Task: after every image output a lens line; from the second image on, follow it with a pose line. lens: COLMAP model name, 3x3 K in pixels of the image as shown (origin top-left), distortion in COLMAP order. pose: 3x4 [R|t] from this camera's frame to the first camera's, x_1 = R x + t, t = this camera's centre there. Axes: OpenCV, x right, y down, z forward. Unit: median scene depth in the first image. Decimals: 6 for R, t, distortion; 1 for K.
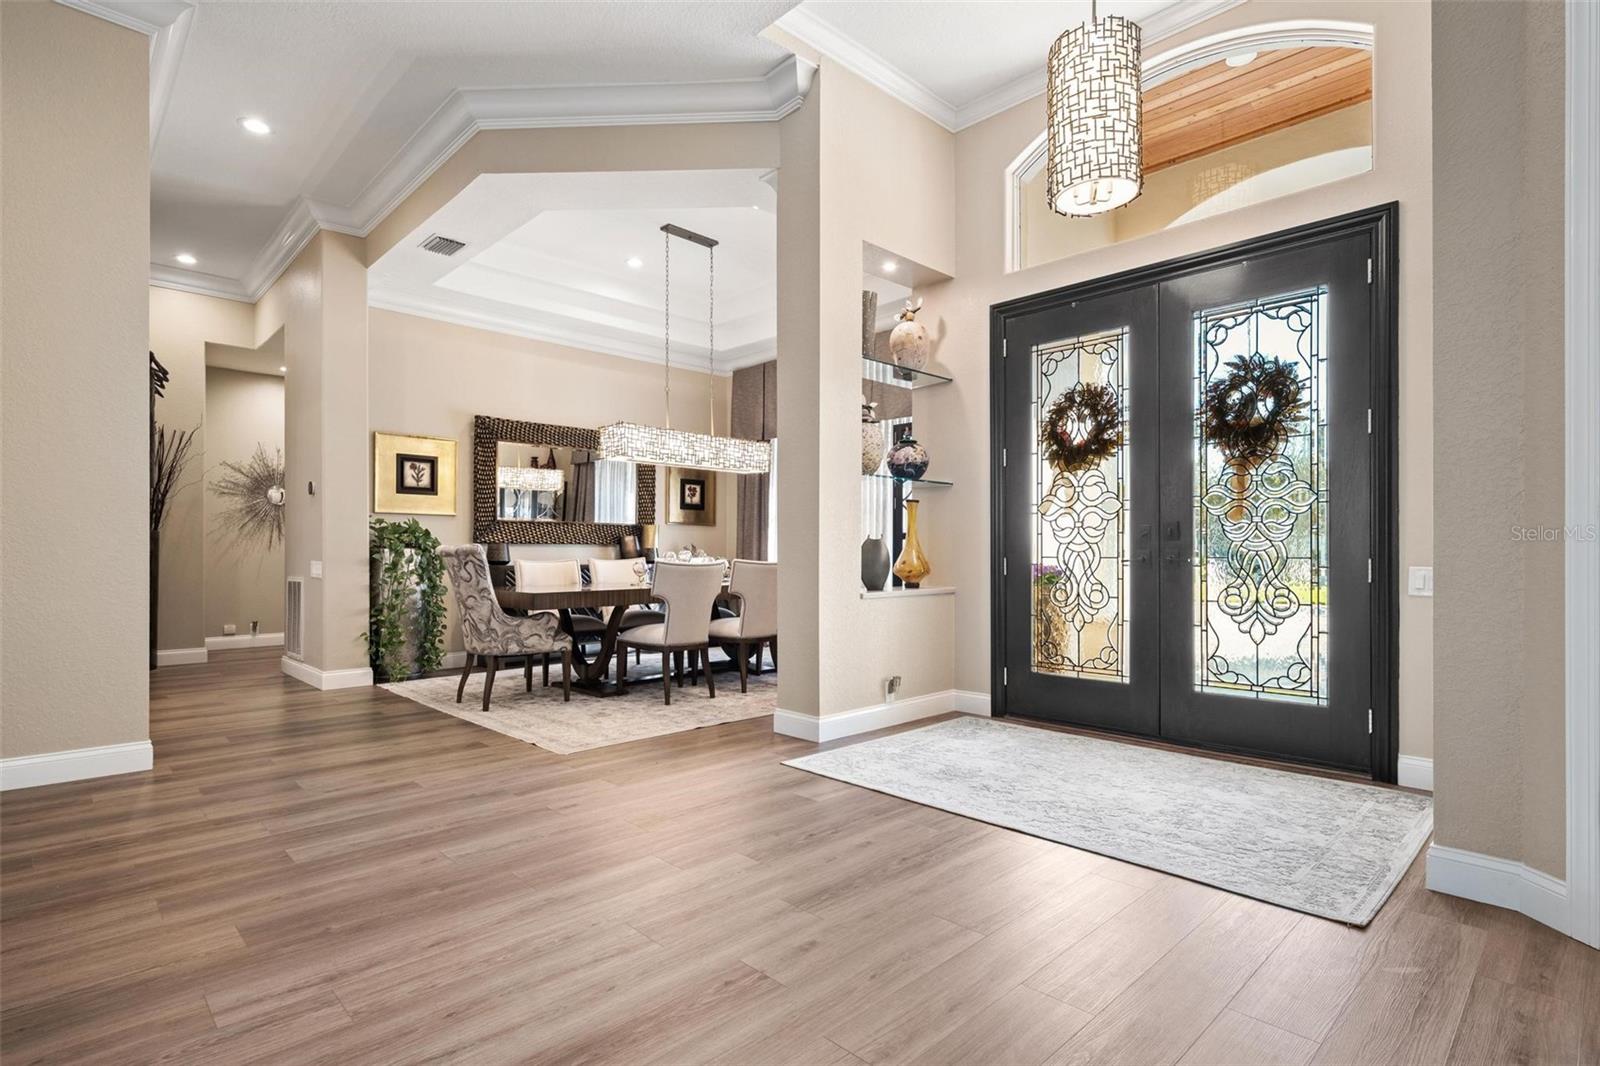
lens RADIAL K [[789.2, 0, 800.9], [0, 789.2, 537.6], [0, 0, 1]] dist [-0.002581, 0.000580]
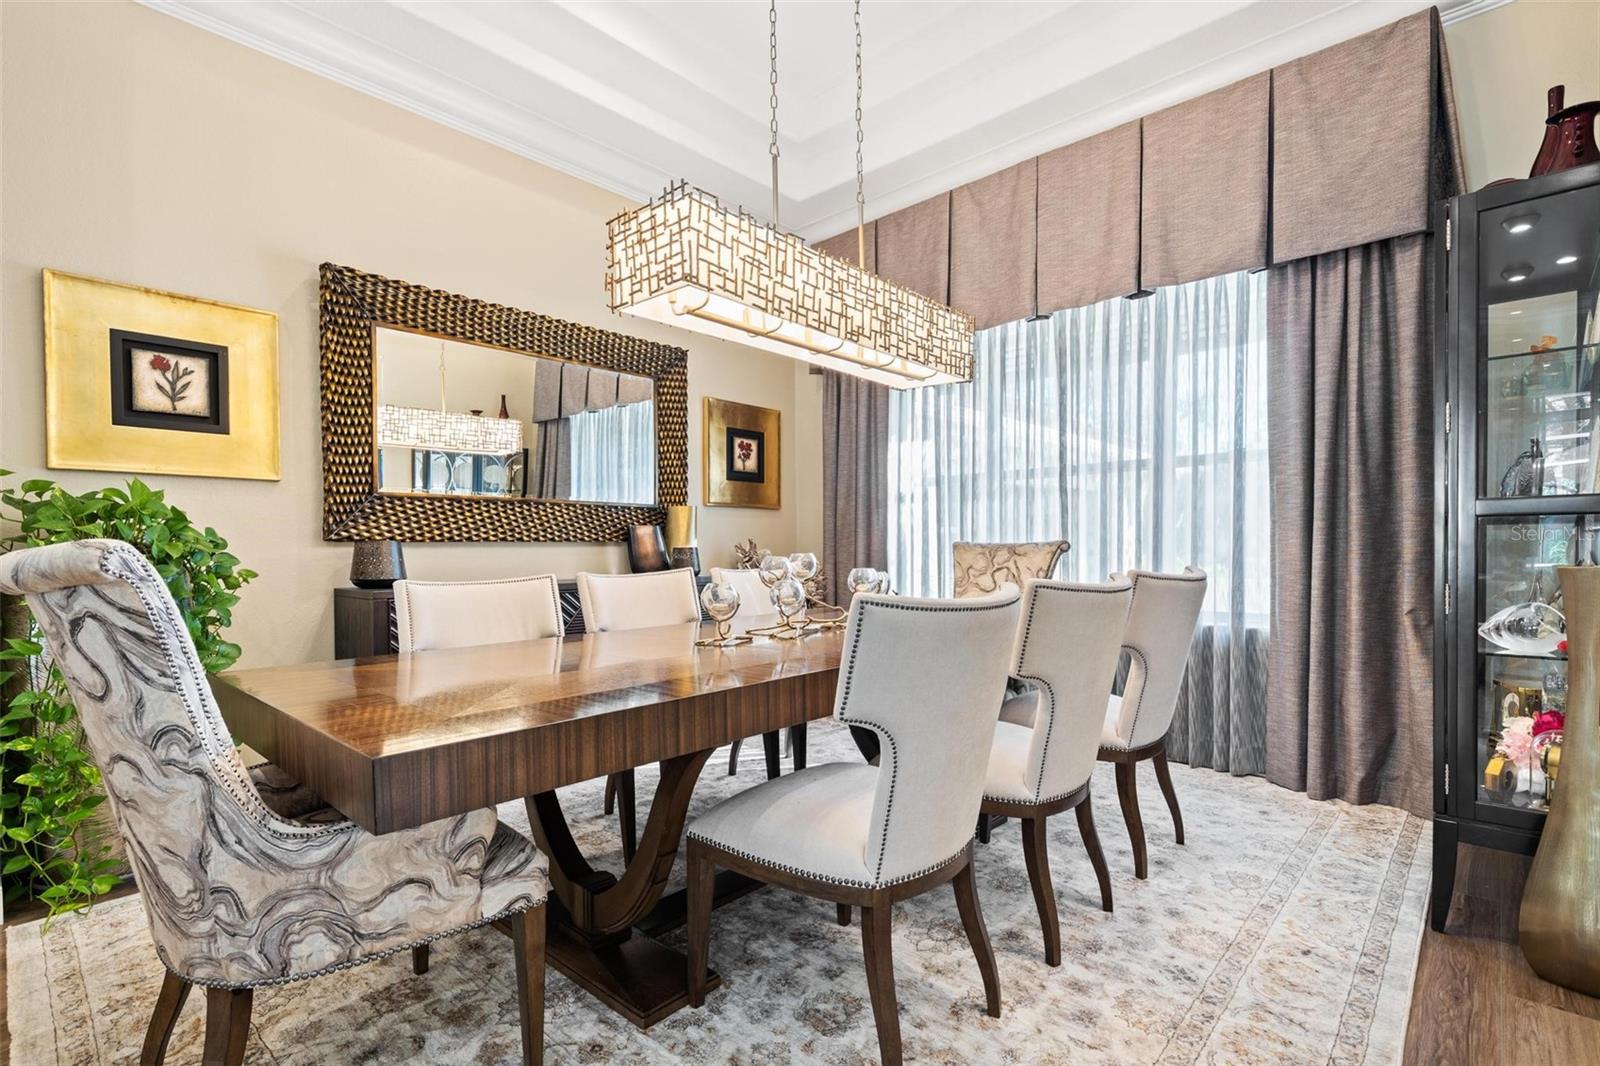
lens RADIAL K [[746.9, 0, 789.3], [0, 746.9, 548.7], [0, 0, 1]] dist [0.006351, -0.000294]
pose [[0.998950, -0.009853, 0.044740, -0.142590], [0.009021, 0.999783, 0.018751, 0.004931], [-0.044915, -0.018327, 0.998823, 0.486191]]
